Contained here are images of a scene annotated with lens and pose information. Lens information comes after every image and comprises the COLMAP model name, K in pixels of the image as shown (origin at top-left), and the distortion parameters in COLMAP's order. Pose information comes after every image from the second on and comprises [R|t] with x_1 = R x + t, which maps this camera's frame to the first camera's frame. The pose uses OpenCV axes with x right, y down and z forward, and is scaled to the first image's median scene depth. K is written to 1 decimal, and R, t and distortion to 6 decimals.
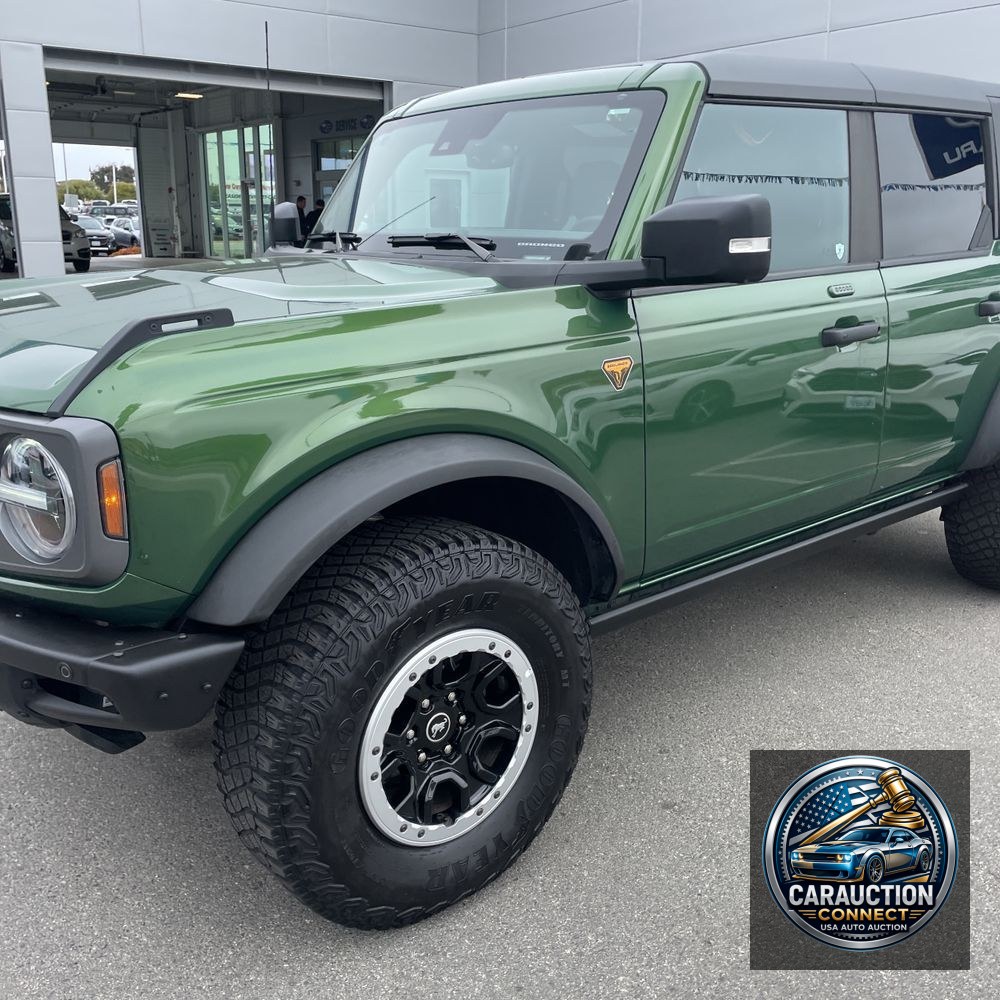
lens RADIAL K [[1030.8, 0, 495.8], [0, 1030.8, 490.0], [0, 0, 1]] dist [0.054988, 0.000000]
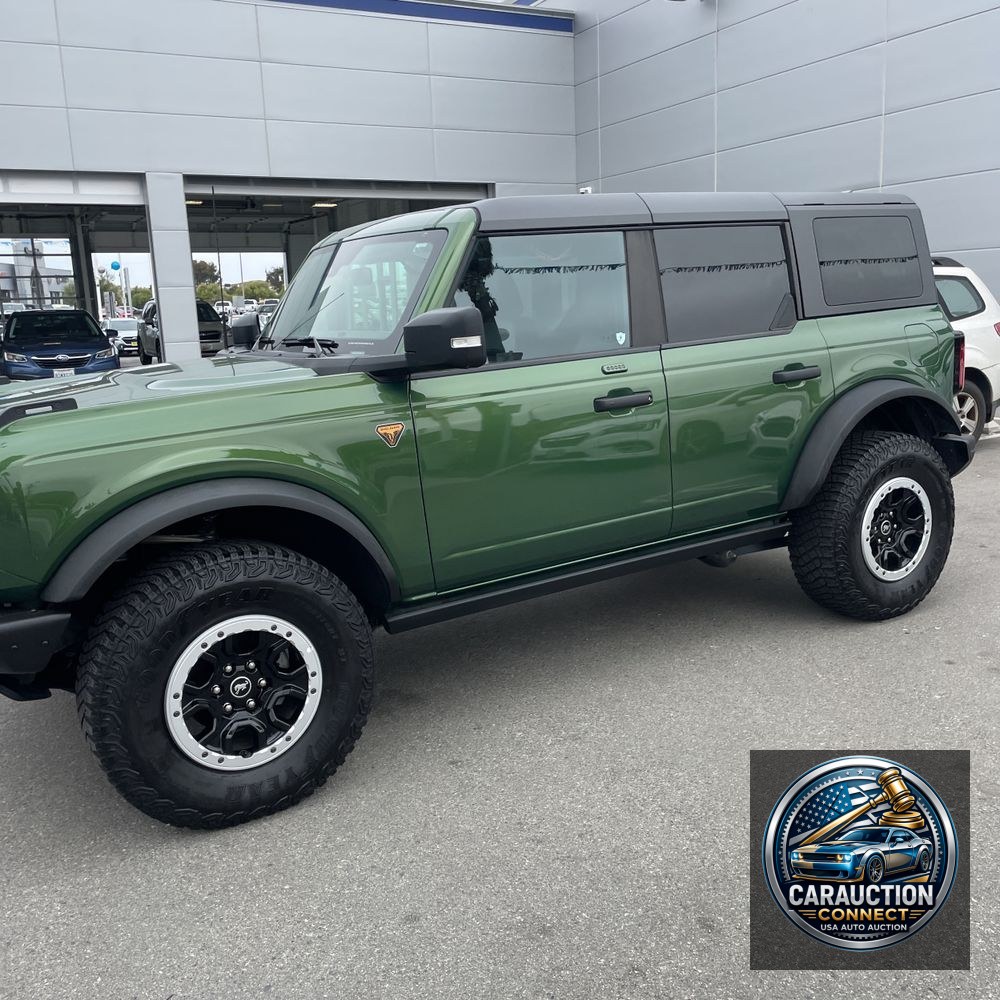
lens RADIAL K [[1030.8, 0, 524.7], [0, 1030.8, 496.9], [0, 0, 1]] dist [0.054988, 0.000000]
pose [[0.991629, -0.020855, -0.127424, 0.496667], [0.012167, 0.997571, -0.068587, 0.069966], [0.128544, 0.066462, 0.989474, -0.355319]]
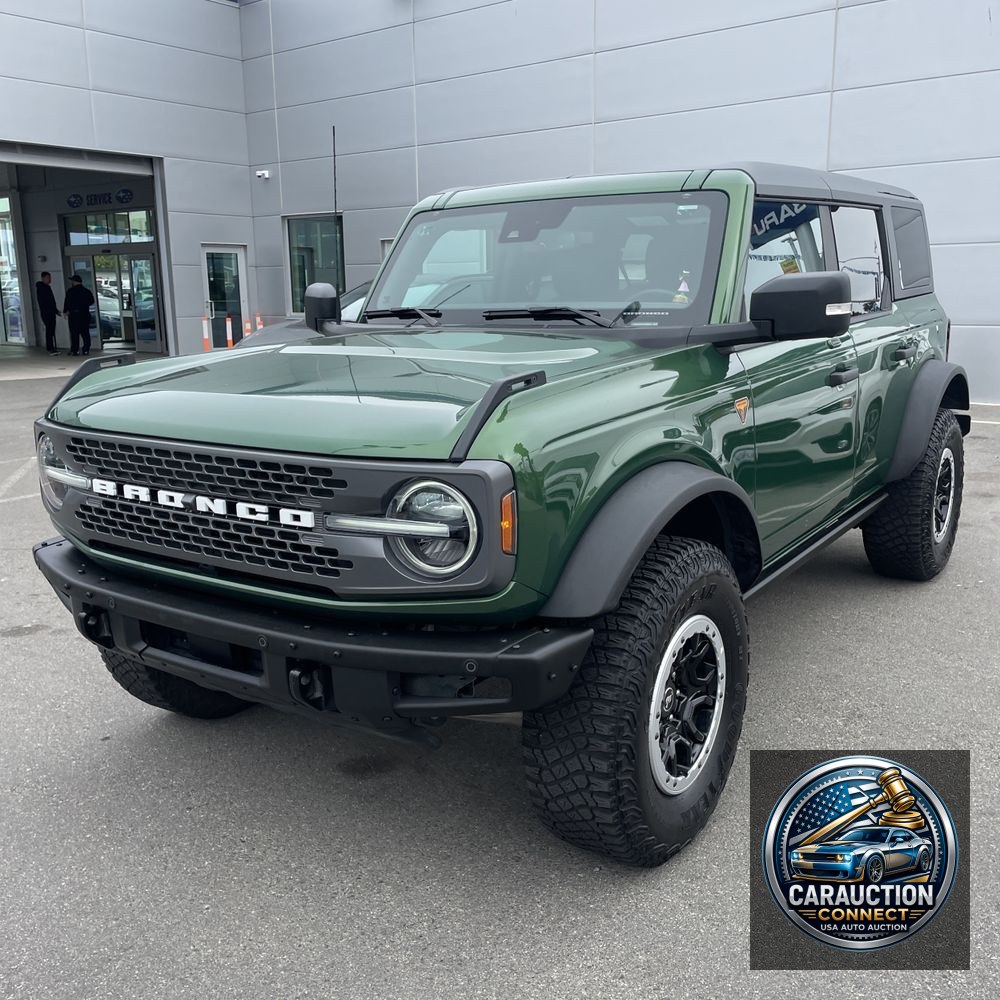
lens RADIAL K [[1030.8, 0, 505.5], [0, 1030.8, 502.2], [0, 0, 1]] dist [0.054988, 0.000000]
pose [[0.963065, -0.074689, 0.258704, -0.528249], [0.088333, 0.995226, -0.041510, 0.027346], [-0.254369, 0.062829, 0.965064, -0.157059]]
